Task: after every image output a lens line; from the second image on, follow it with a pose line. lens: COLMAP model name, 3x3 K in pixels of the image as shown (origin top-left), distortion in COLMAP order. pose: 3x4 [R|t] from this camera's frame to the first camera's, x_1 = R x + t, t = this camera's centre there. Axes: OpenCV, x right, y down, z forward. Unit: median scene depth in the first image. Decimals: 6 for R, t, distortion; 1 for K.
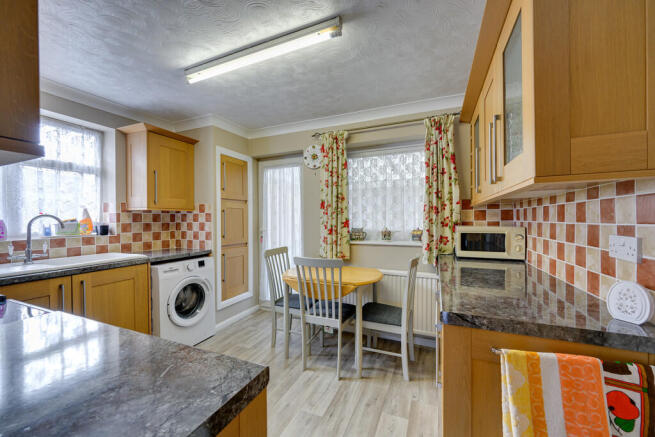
lens RADIAL K [[255.0, 0, 325.8], [0, 255.0, 221.4], [0, 0, 1]] dist [-0.001397, -0.000153]
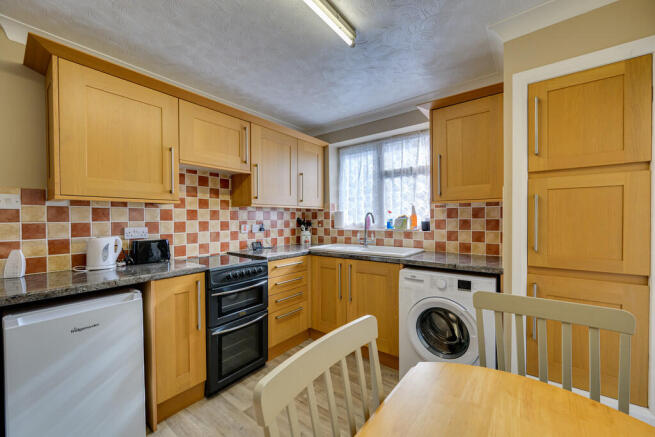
lens RADIAL K [[255.0, 0, 326.7], [0, 255.0, 217.1], [0, 0, 1]] dist [-0.001397, -0.000153]
pose [[-0.271124, 0.002237, -0.962542, 0.217577], [0.006609, 0.999978, 0.000463, -0.004732], [0.962522, -0.006236, -0.271133, 0.873807]]
